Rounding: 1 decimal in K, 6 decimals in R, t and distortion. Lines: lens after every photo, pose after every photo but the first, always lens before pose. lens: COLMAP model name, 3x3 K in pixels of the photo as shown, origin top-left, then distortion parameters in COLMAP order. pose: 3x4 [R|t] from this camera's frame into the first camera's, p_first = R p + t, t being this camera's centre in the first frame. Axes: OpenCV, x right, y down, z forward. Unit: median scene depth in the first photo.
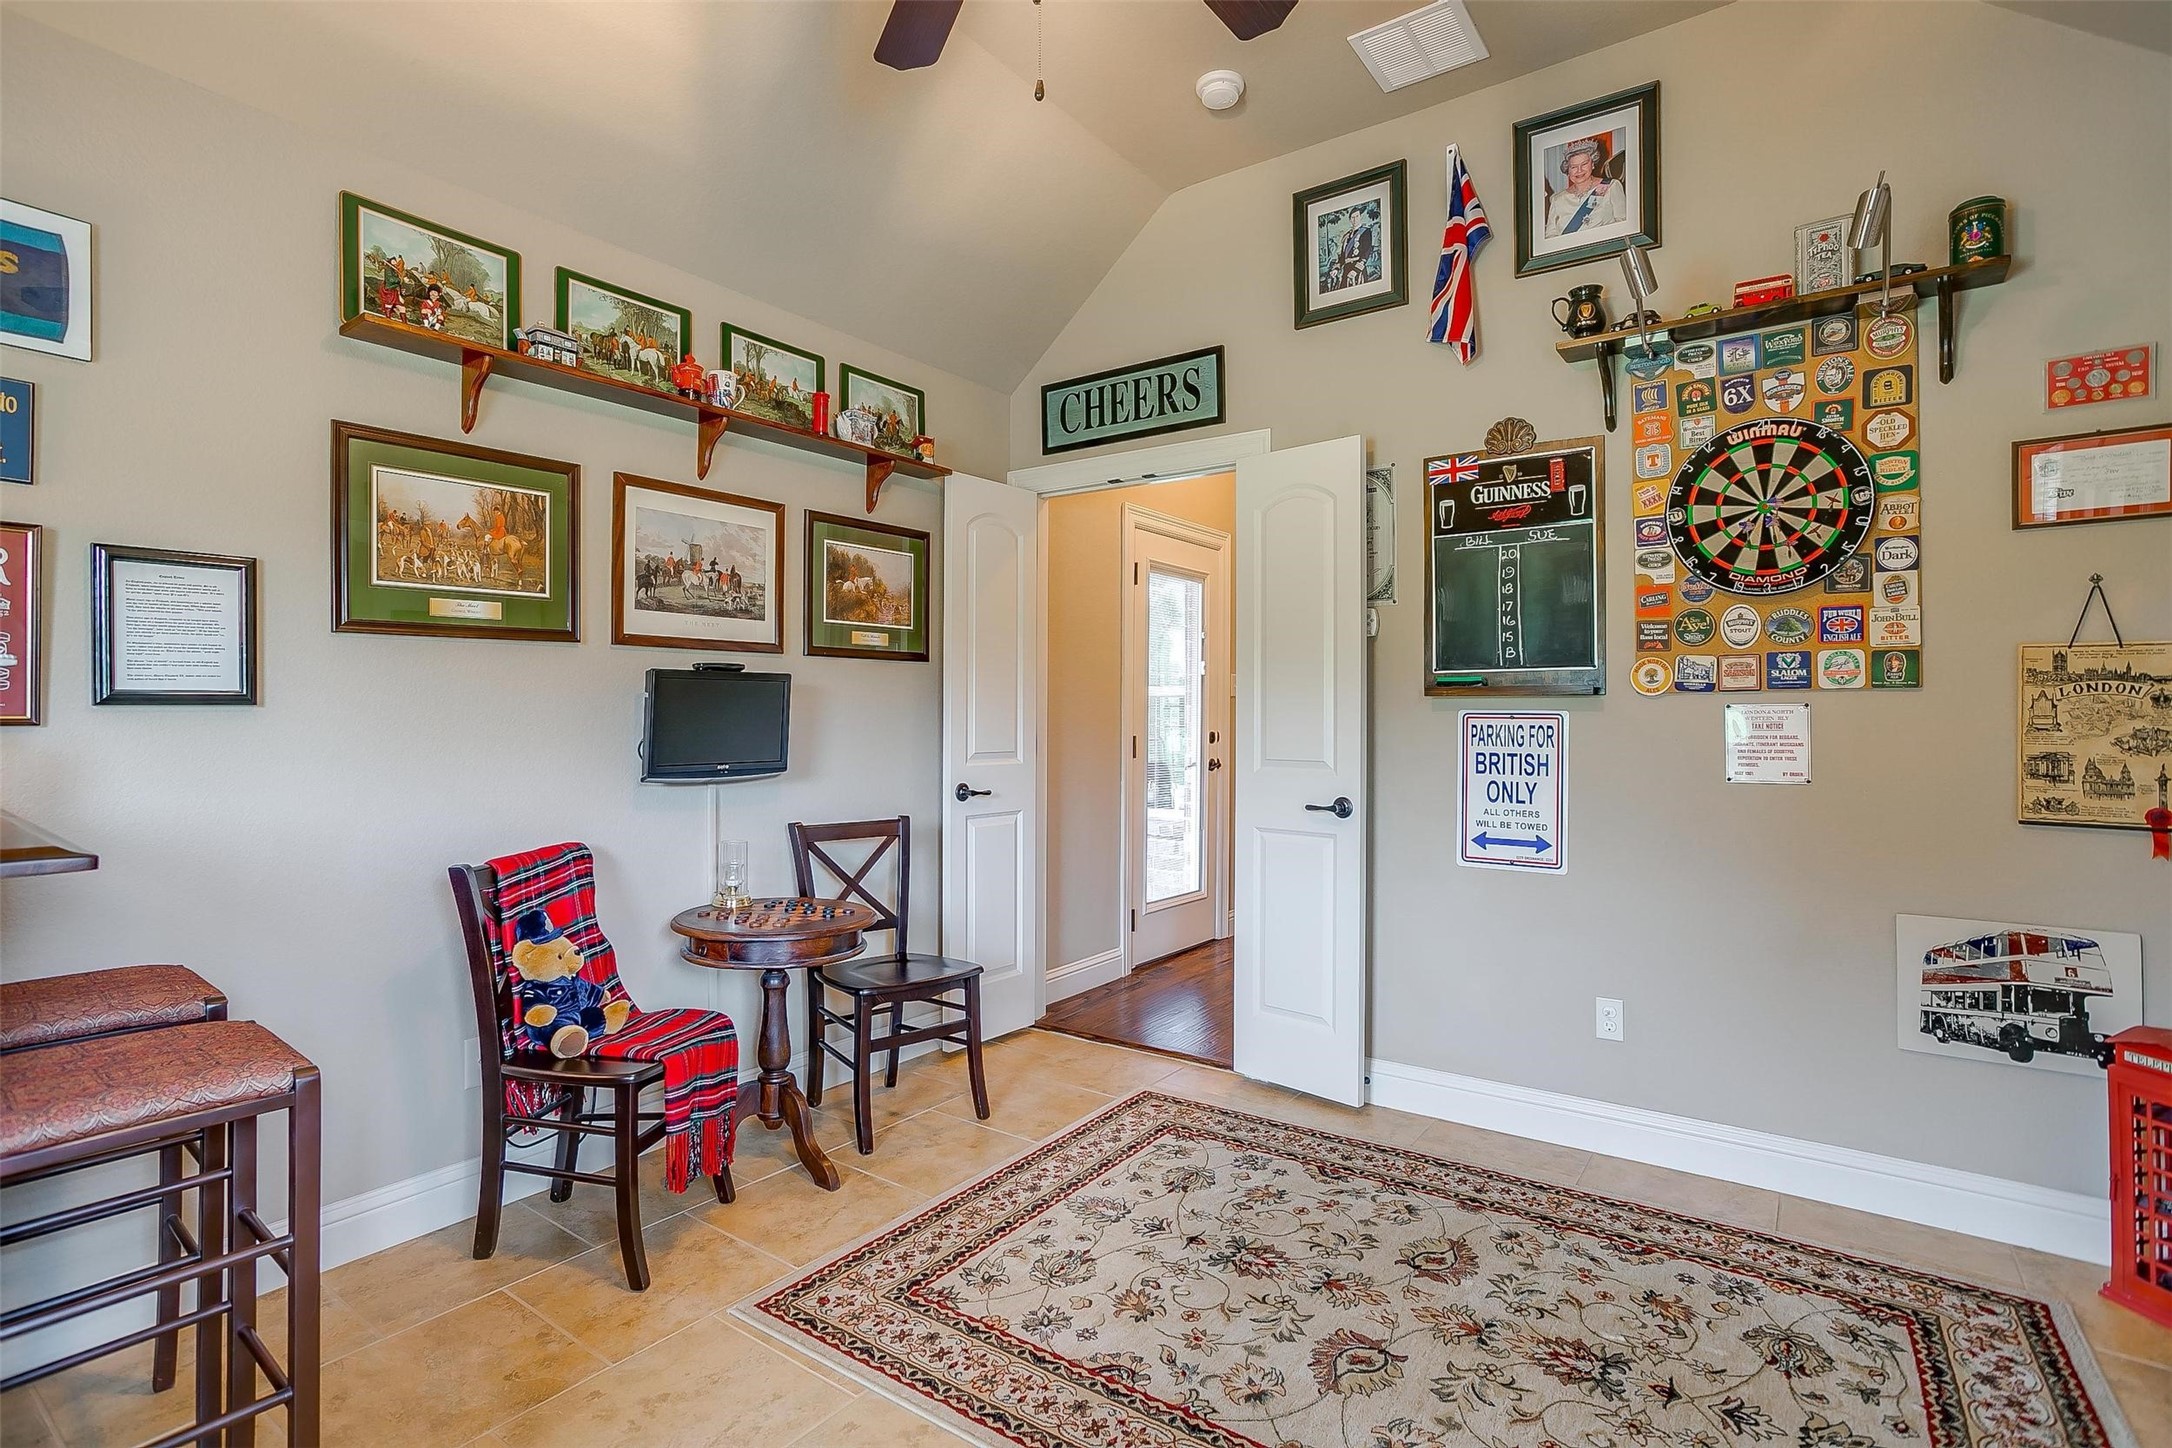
lens RADIAL K [[1054.4, 0, 1065.8], [0, 1054.4, 698.9], [0, 0, 1]] dist [-0.051616, 0.026795]
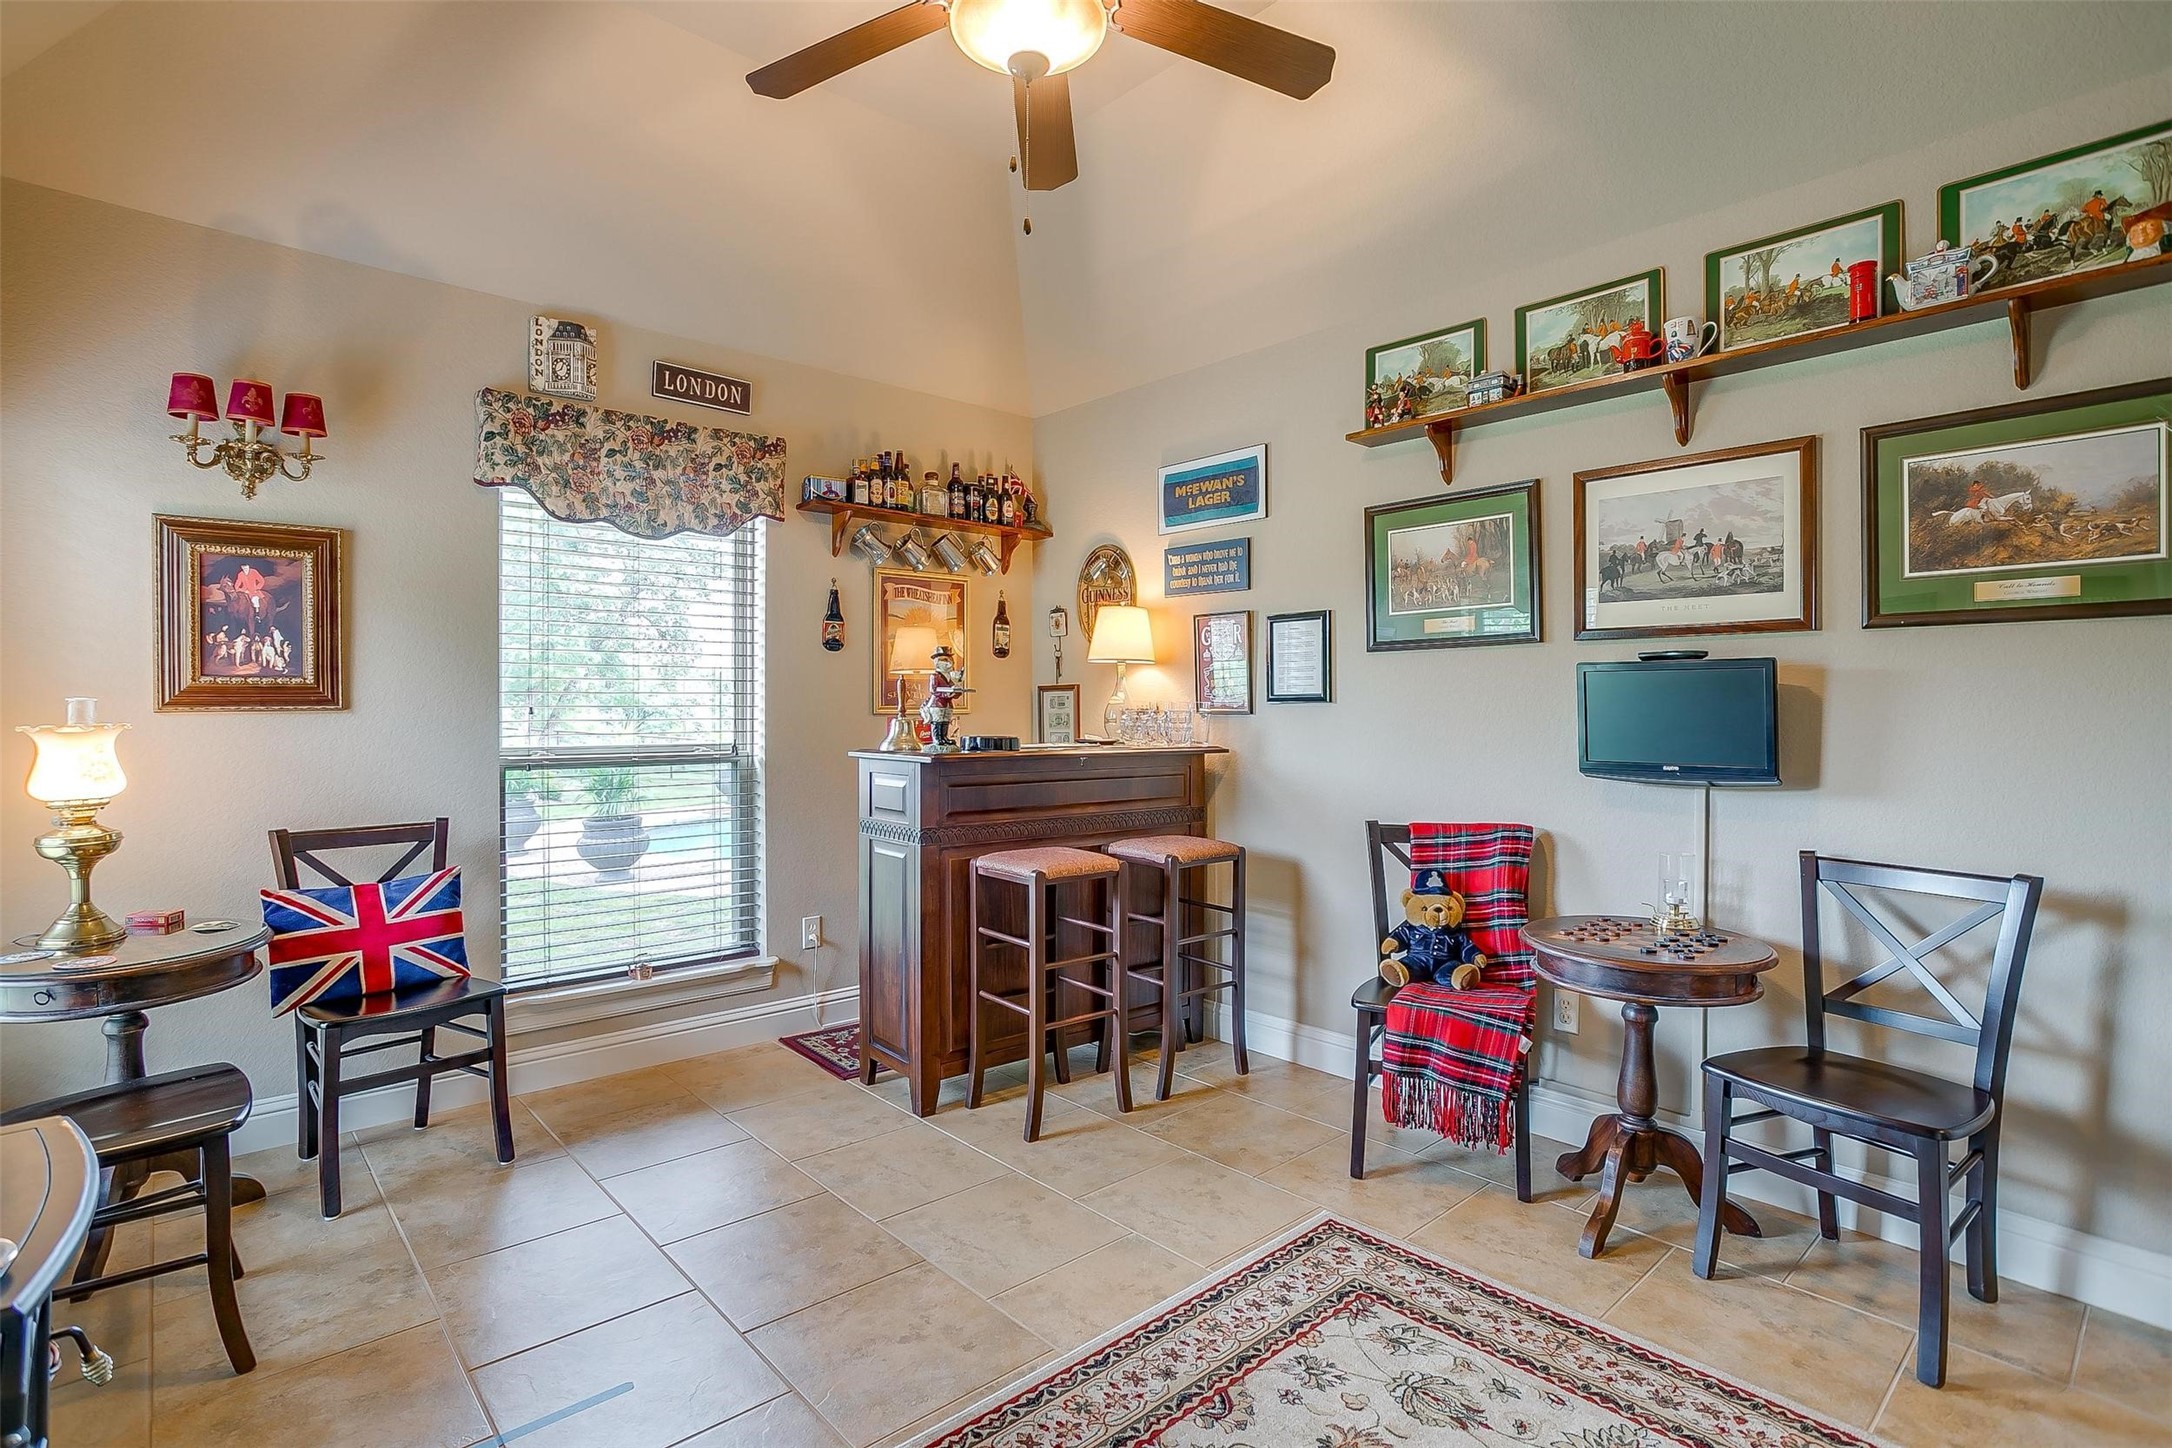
lens RADIAL K [[1054.4, 0, 1065.8], [0, 1054.4, 698.9], [0, 0, 1]] dist [-0.051616, 0.026795]
pose [[-0.209444, -0.005925, -0.977803, 0.802168], [0.013840, 0.999864, -0.009023, 0.008859], [0.977723, -0.015423, -0.209333, 0.855374]]
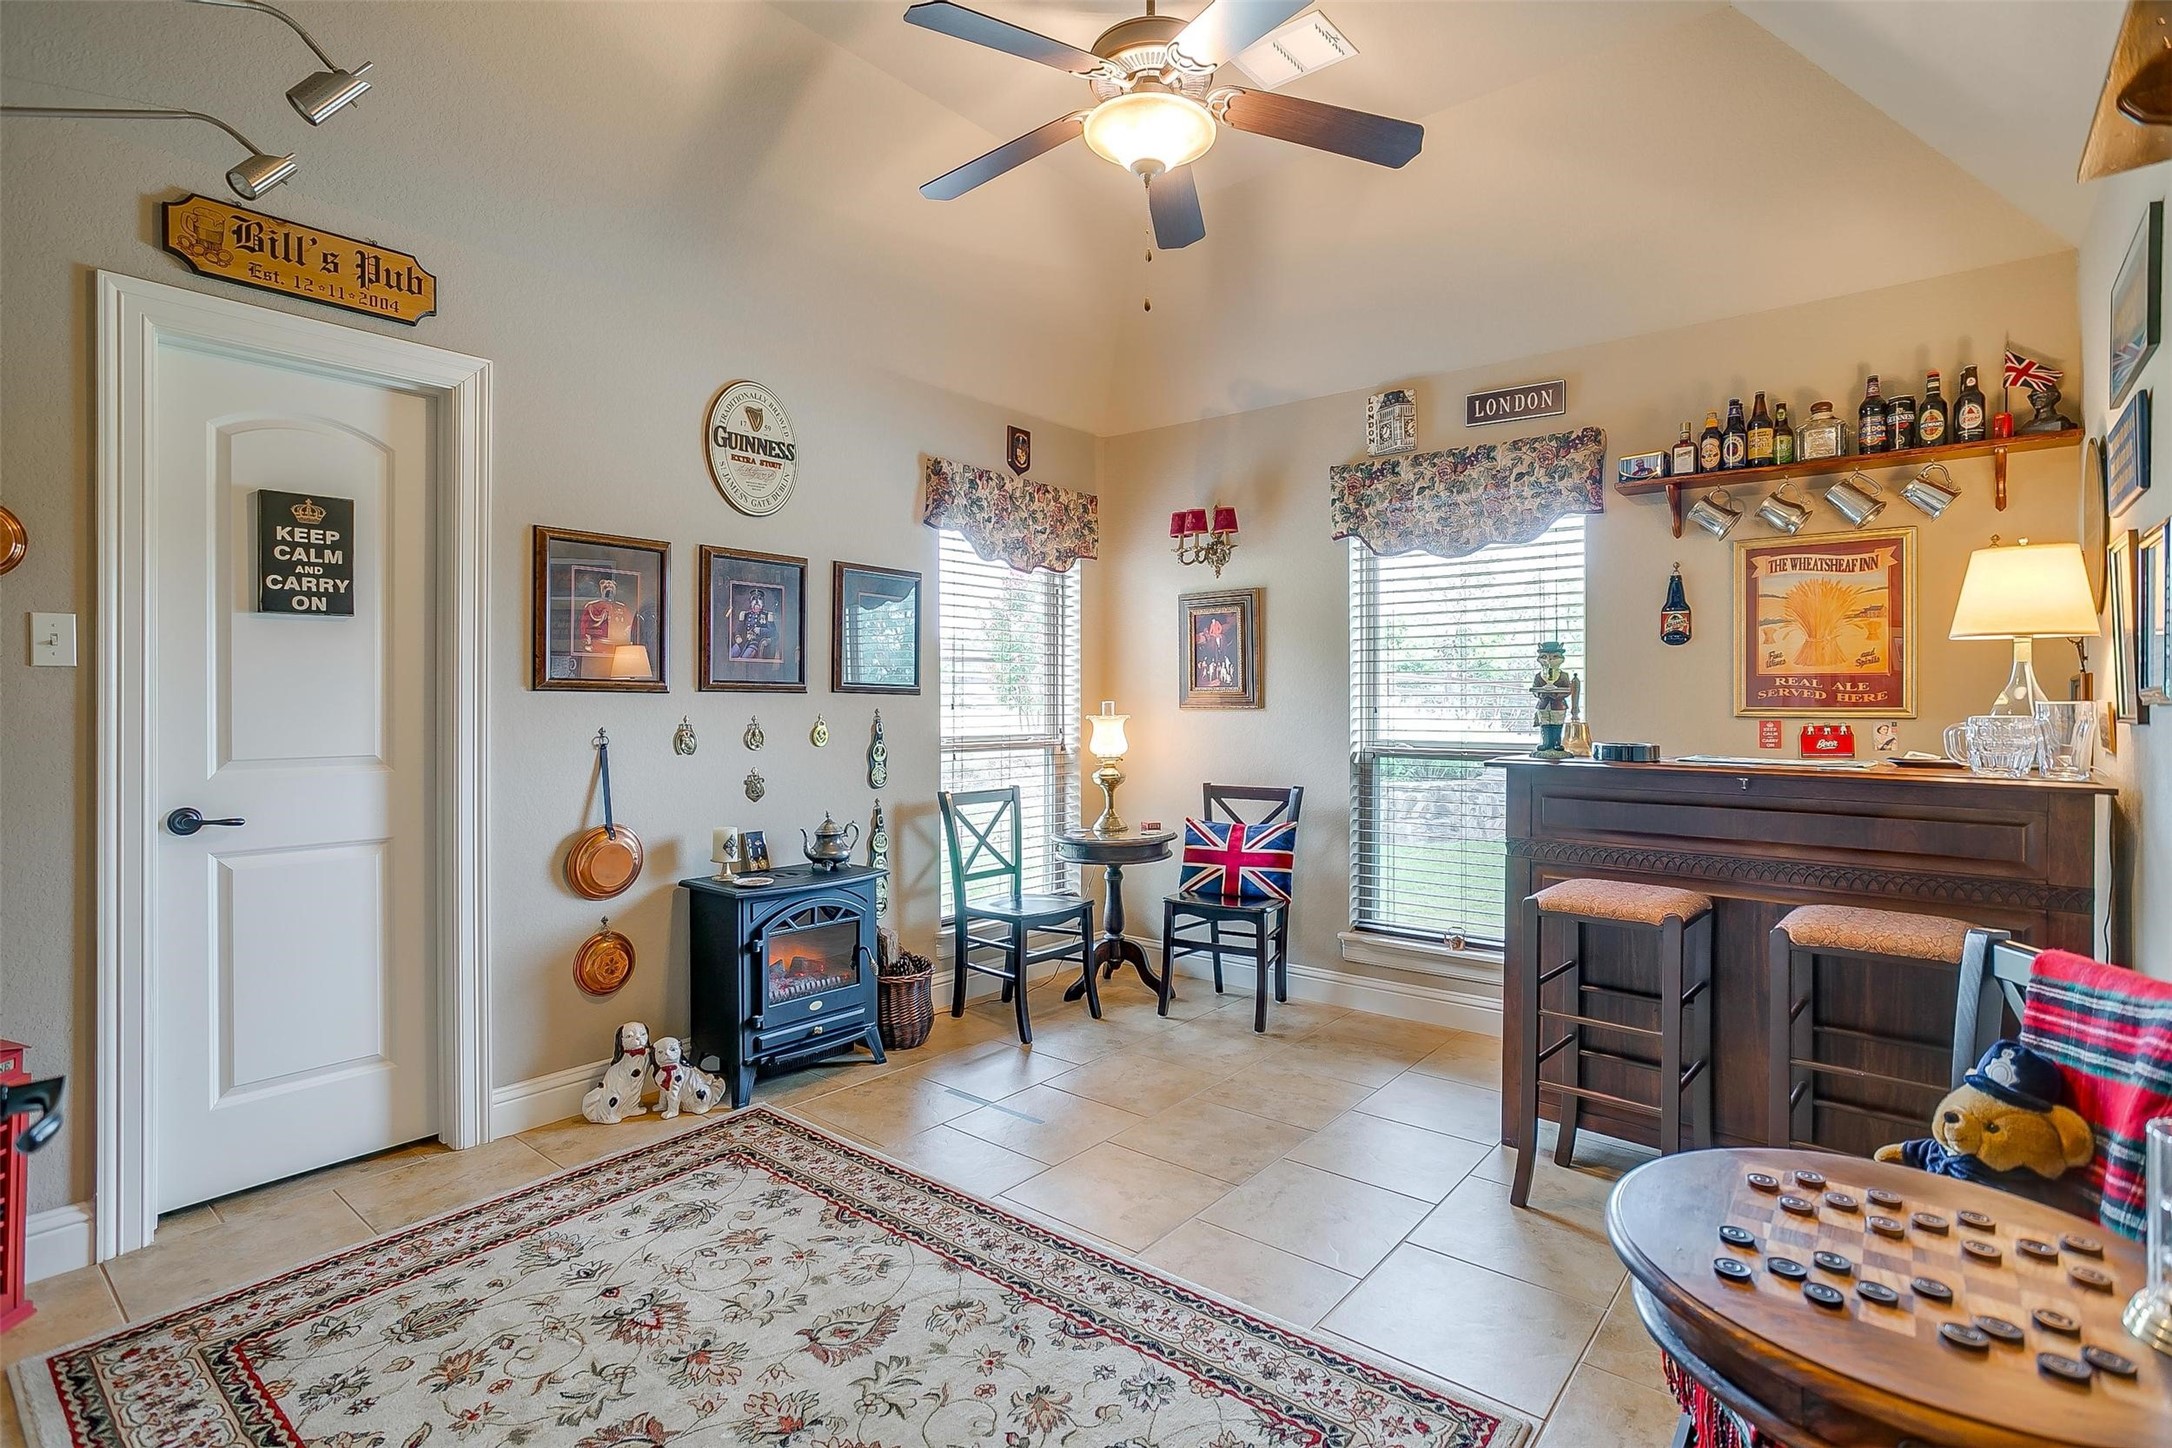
lens RADIAL K [[1054.4, 0, 1065.8], [0, 1054.4, 698.9], [0, 0, 1]] dist [-0.051616, 0.026795]
pose [[-0.997931, -0.002033, 0.064263, -0.003041], [-0.003199, 0.999832, -0.018033, 0.016461], [-0.064215, -0.018201, -0.997770, 1.656958]]
